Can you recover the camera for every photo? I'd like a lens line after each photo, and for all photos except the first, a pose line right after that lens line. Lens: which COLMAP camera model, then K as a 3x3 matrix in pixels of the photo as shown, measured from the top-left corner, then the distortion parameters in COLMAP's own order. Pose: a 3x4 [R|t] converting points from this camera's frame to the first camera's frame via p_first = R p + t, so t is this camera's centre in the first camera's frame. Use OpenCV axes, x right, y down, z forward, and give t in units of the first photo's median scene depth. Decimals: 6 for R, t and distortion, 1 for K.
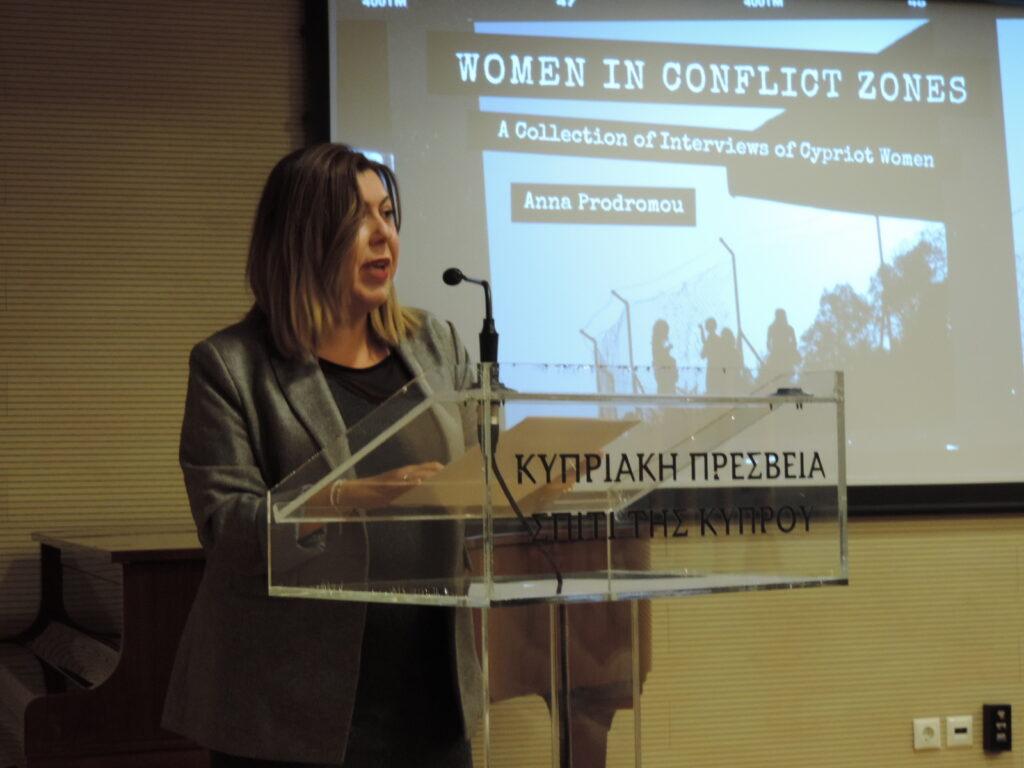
lens RADIAL K [[2259.3, 0, 517.3], [0, 2259.3, 382.7], [0, 0, 1]] dist [-0.084154, 0.000000]
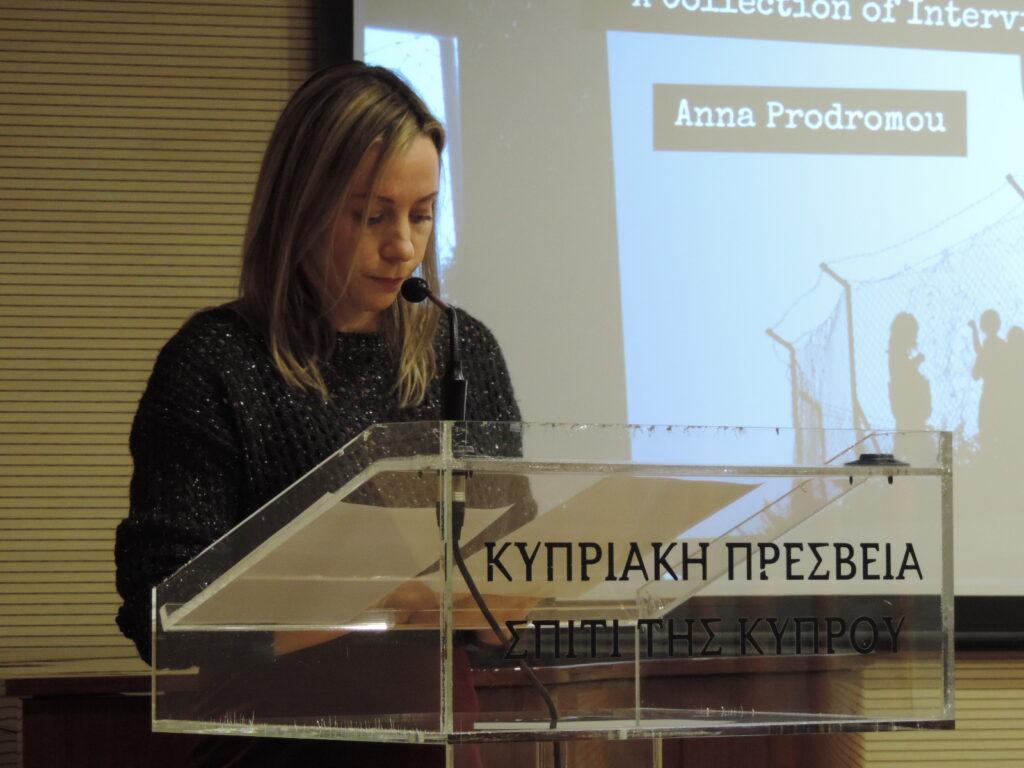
lens RADIAL K [[4243.8, 0, 512.3], [0, 4243.8, 391.5], [0, 0, 1]] dist [0.232804, 0.000000]
pose [[0.997916, 0.008699, -0.063945, 0.032508], [-0.008748, 0.999962, -0.000495, -0.005681], [0.063938, 0.001054, 0.997953, -0.129234]]
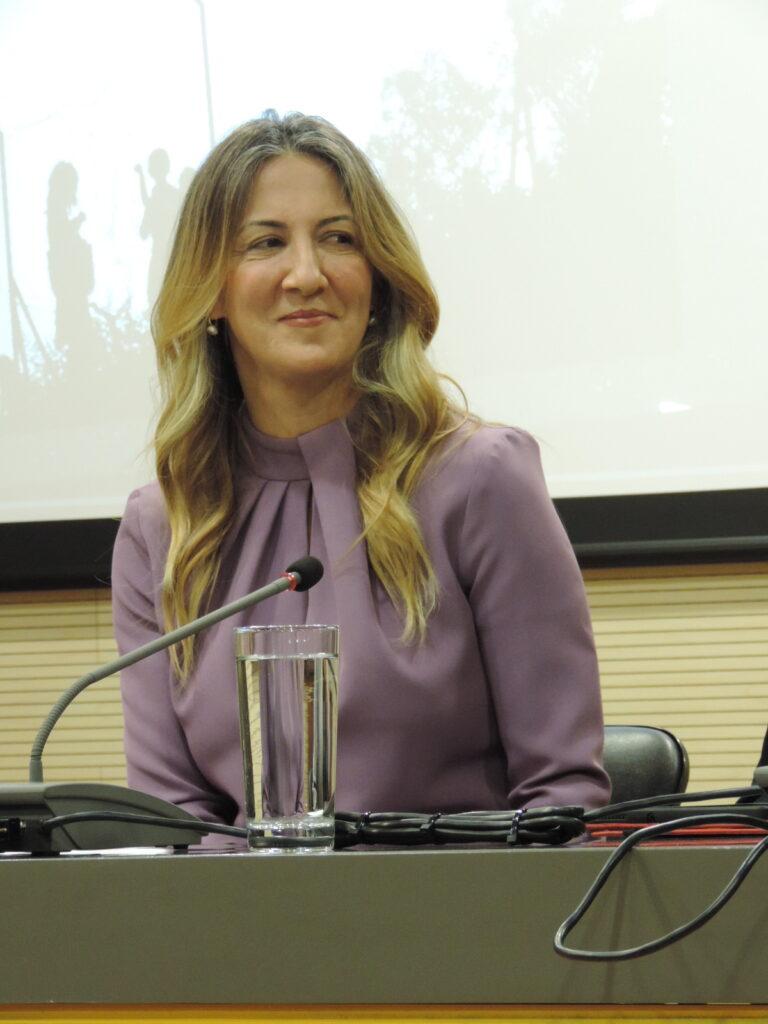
lens RADIAL K [[6185.5, 0, 384.7], [0, 6185.5, 511.6], [0, 0, 1]] dist [-0.099722, 0.000000]
pose [[0.626117, -0.027166, -0.779256, 1.116785], [0.046061, 0.998936, 0.002185, 0.045571], [0.778367, -0.037261, 0.626702, 0.245300]]
